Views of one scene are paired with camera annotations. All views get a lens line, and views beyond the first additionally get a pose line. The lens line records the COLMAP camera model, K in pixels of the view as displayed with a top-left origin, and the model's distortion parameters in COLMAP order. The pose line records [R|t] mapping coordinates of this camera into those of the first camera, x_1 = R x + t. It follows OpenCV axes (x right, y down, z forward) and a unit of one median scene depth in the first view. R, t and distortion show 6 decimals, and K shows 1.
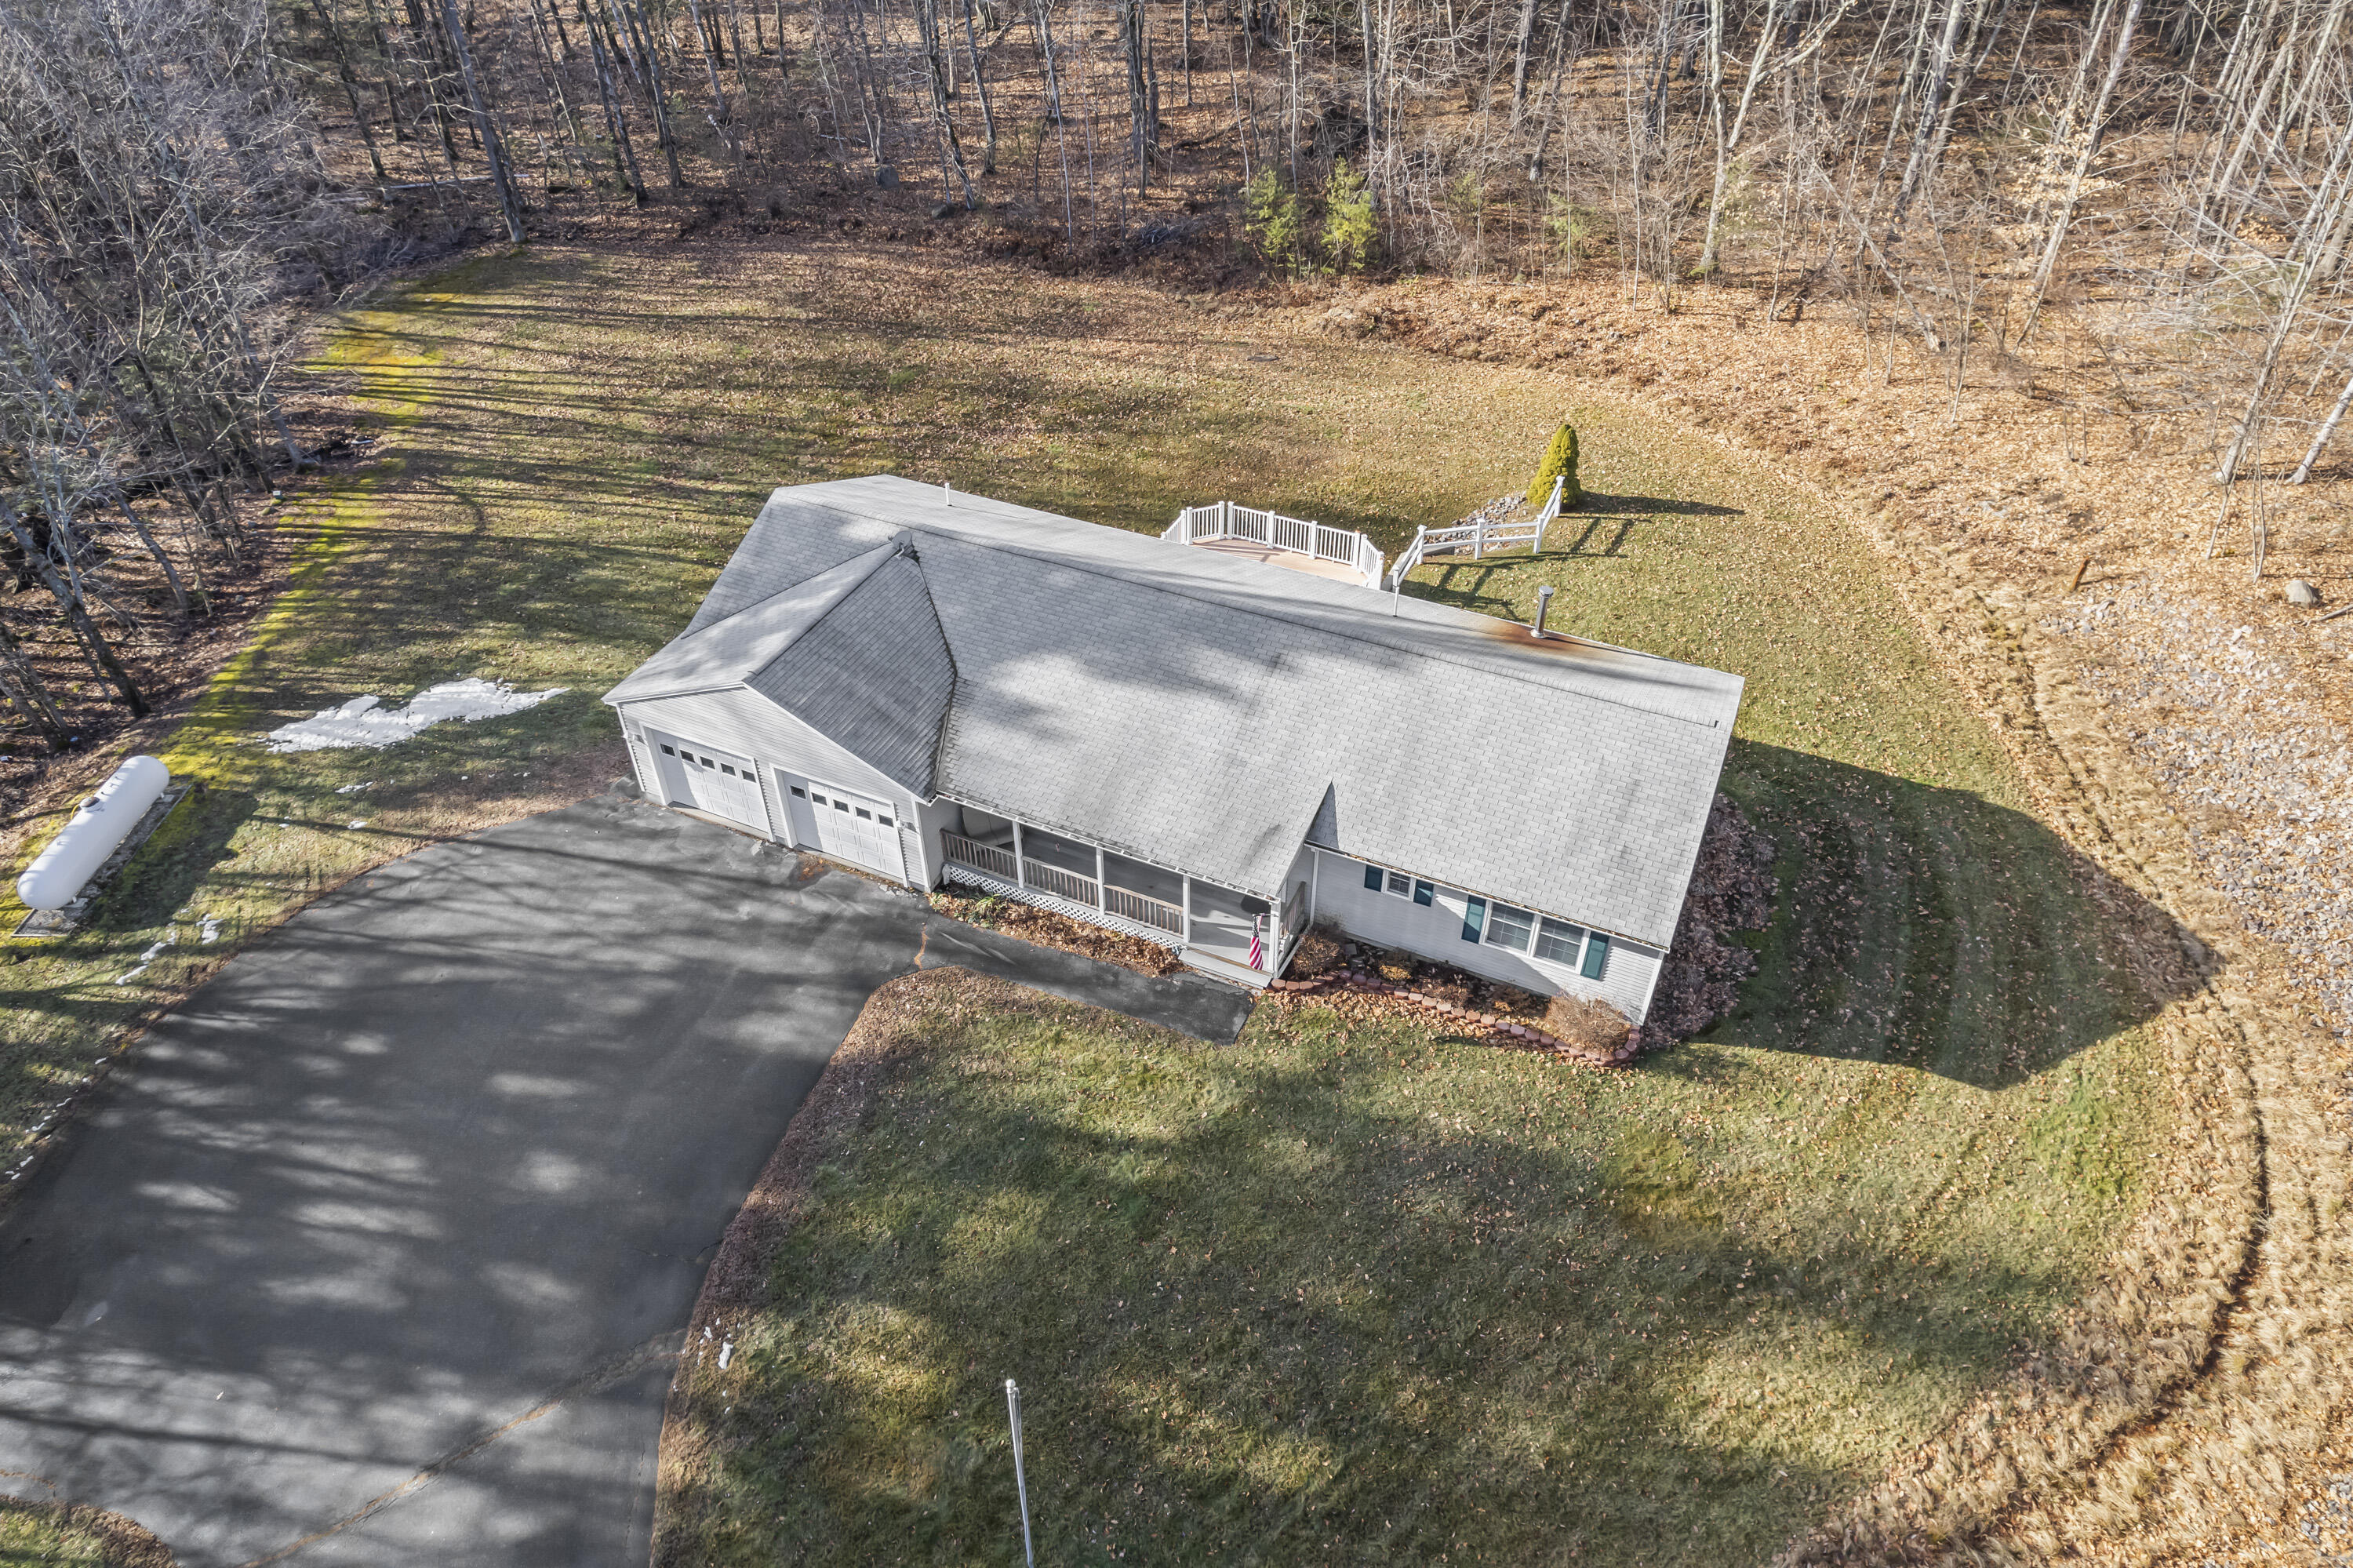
lens RADIAL K [[1529.5, 0, 1176.5], [0, 1529.5, 784.0], [0, 0, 1]] dist [-0.079669, 0.066823]
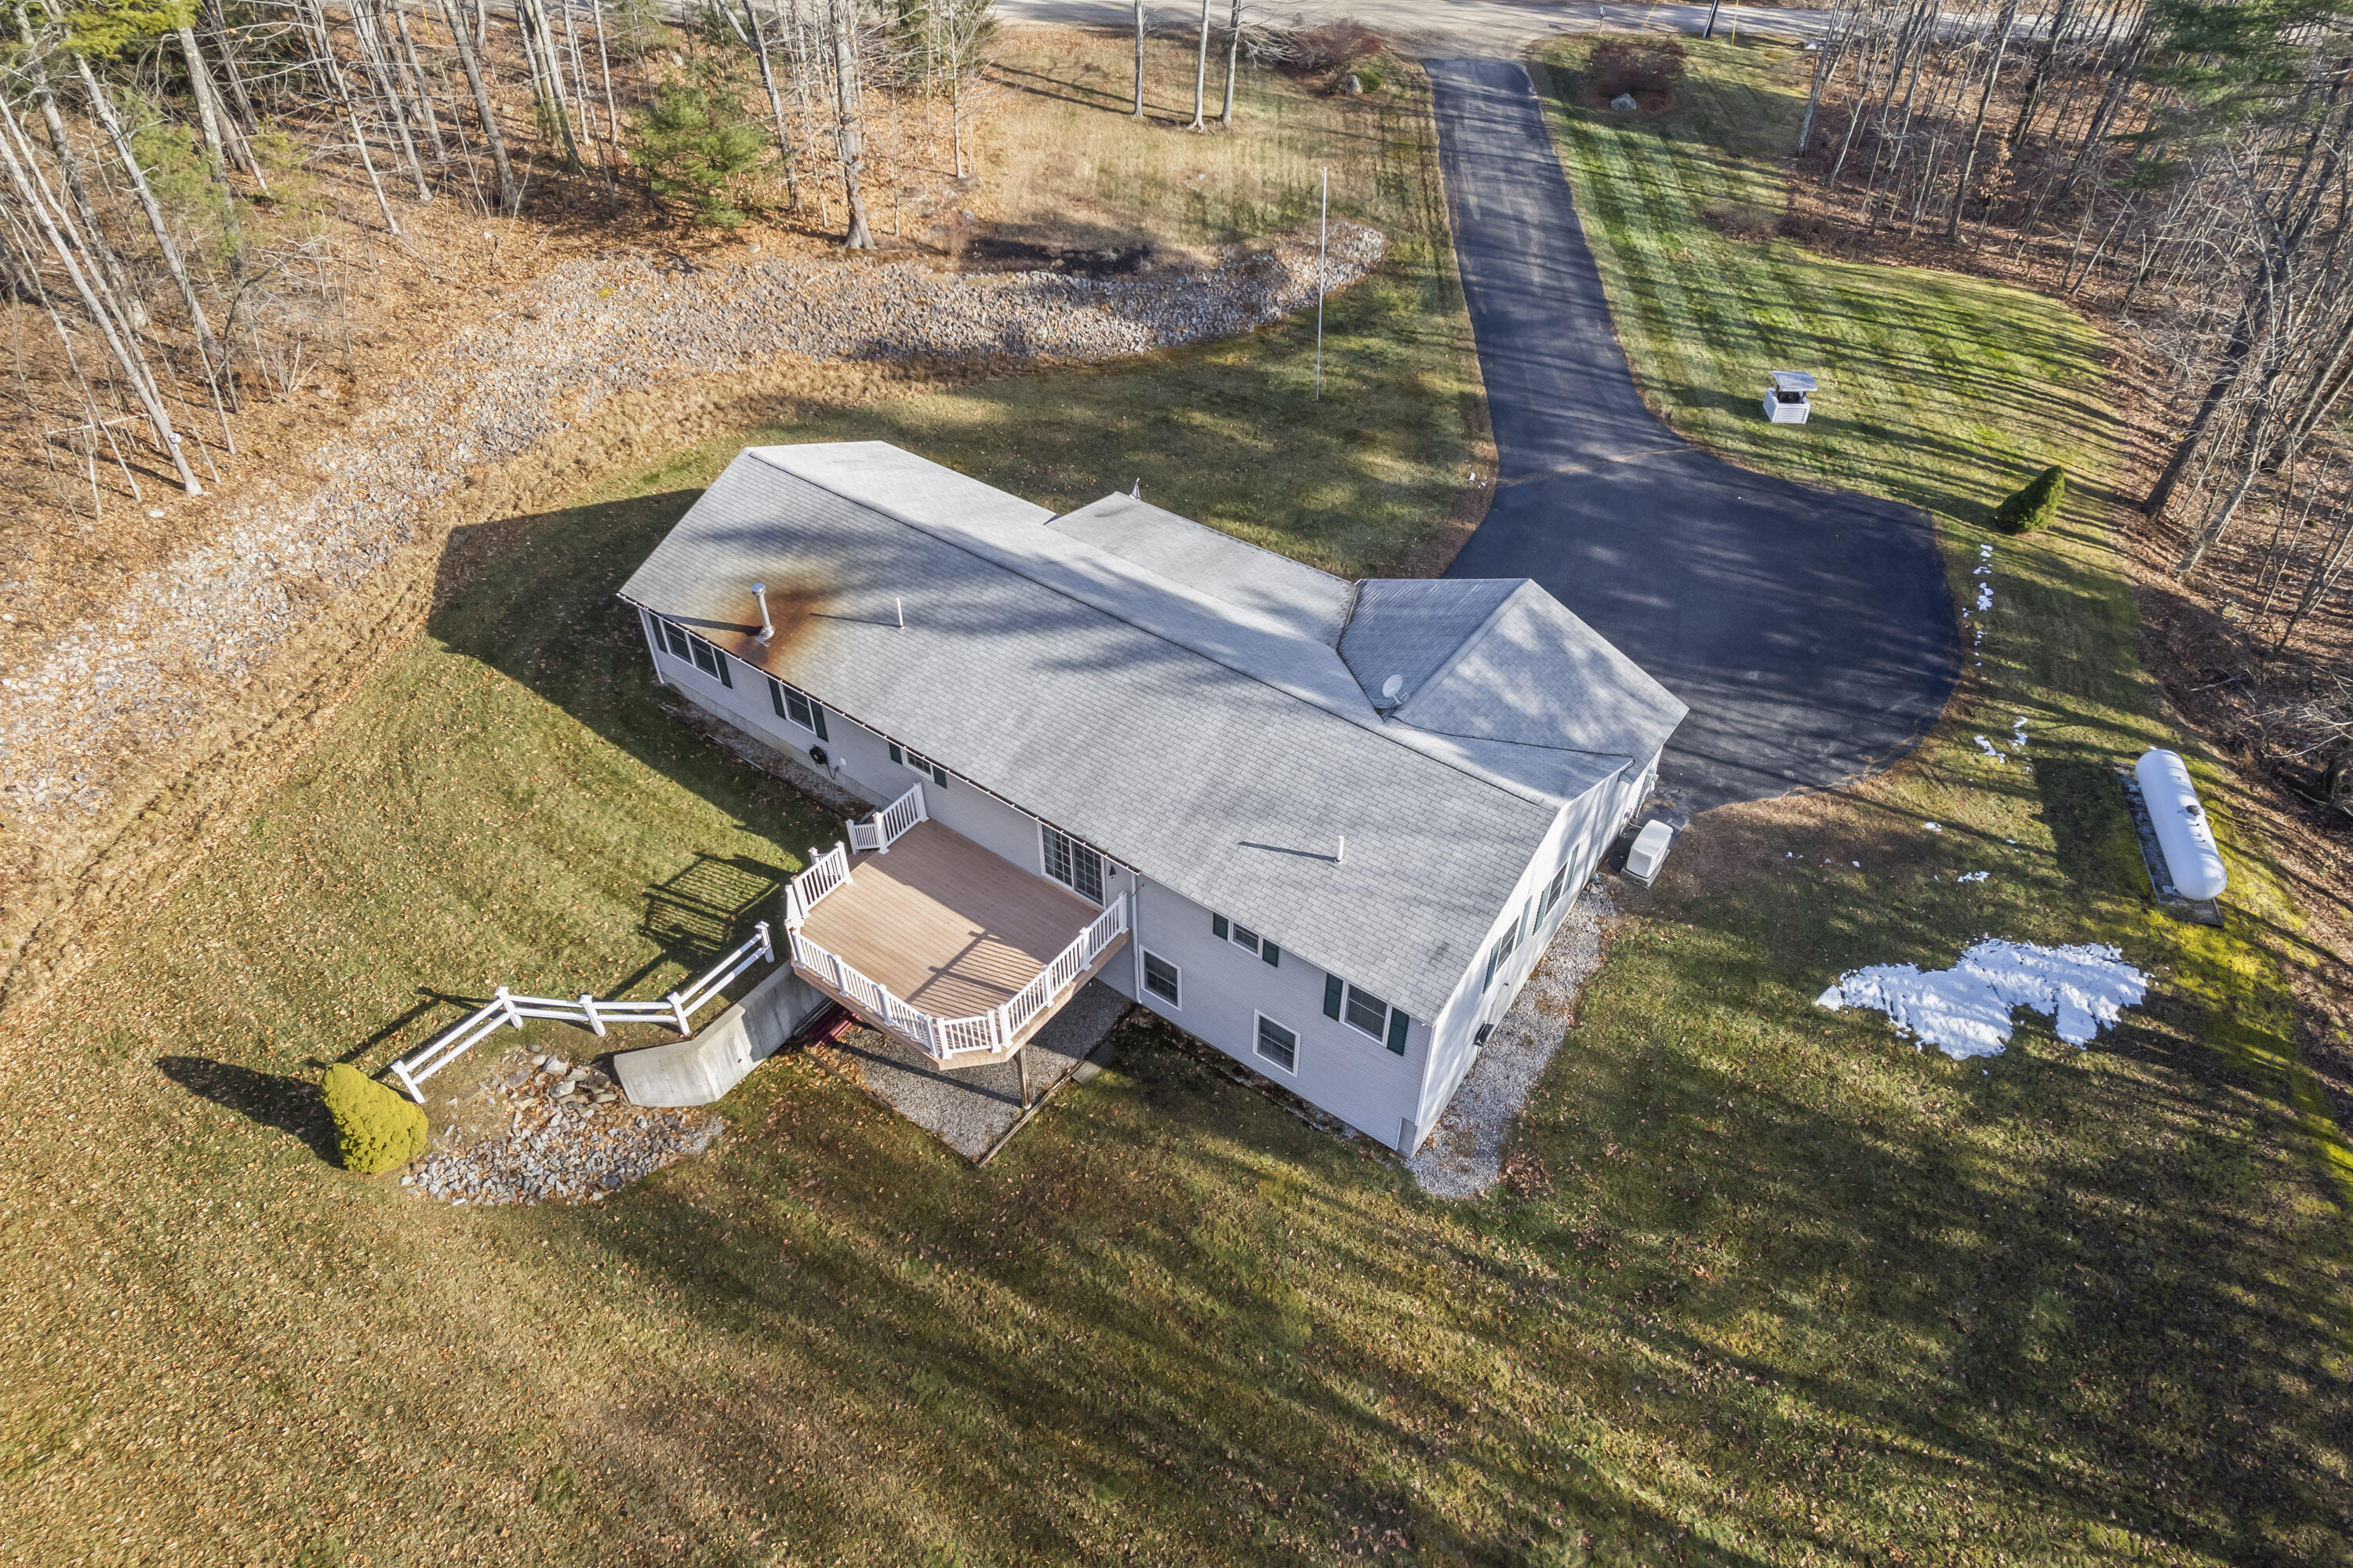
lens RADIAL K [[1446.9, 0, 1204.6], [0, 1446.9, 789.0], [0, 0, 1]] dist [-0.033919, 0.002335]
pose [[-0.980893, -0.138315, 0.136815, -0.184361], [0.121580, 0.113193, 0.986106, -0.939822], [-0.151880, 0.983898, -0.094214, 1.086326]]
